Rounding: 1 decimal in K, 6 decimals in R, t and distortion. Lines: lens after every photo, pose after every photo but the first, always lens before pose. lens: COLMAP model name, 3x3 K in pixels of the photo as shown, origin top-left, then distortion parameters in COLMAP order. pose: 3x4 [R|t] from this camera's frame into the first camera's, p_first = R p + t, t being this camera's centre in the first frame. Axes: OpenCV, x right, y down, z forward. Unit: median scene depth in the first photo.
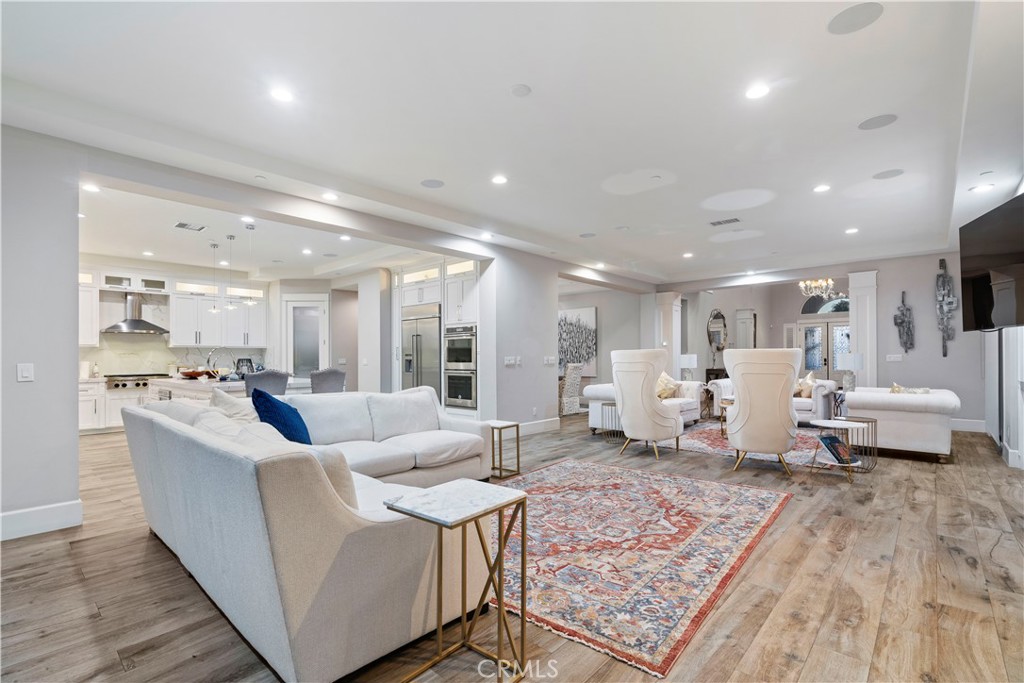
lens RADIAL K [[475.1, 0, 518.6], [0, 475.1, 349.8], [0, 0, 1]] dist [-0.002507, 0.002492]
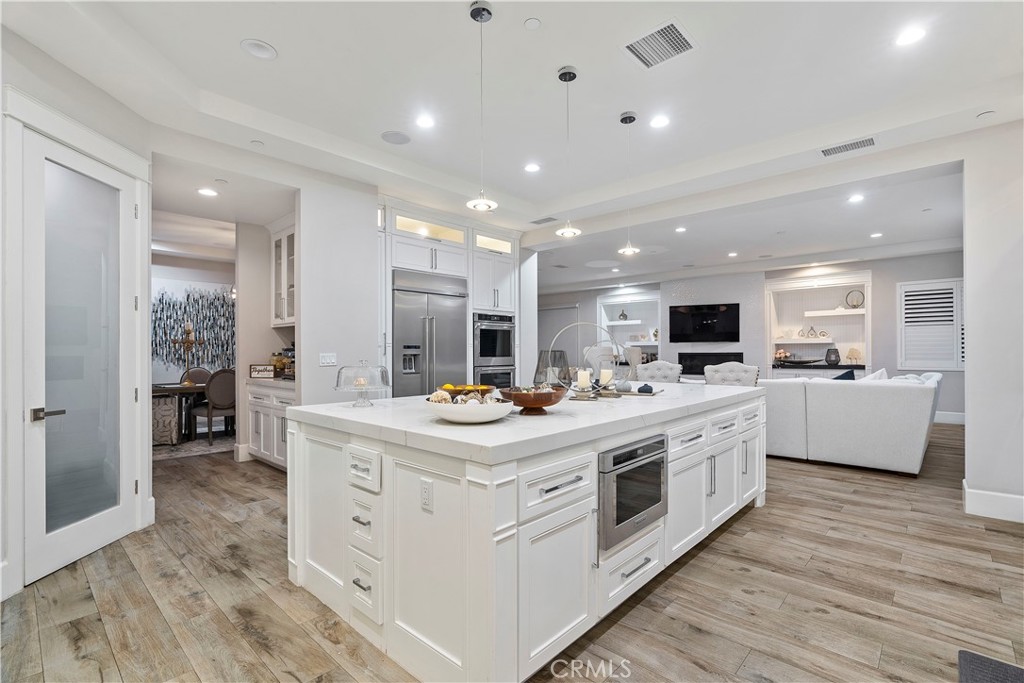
lens RADIAL K [[475.1, 0, 508.6], [0, 475.1, 342.6], [0, 0, 1]] dist [-0.002507, 0.002492]
pose [[0.010551, 0.025537, 0.999618, -0.848935], [-0.010920, 0.999617, -0.025422, 0.019661], [-0.999885, -0.010647, 0.010826, 0.854607]]
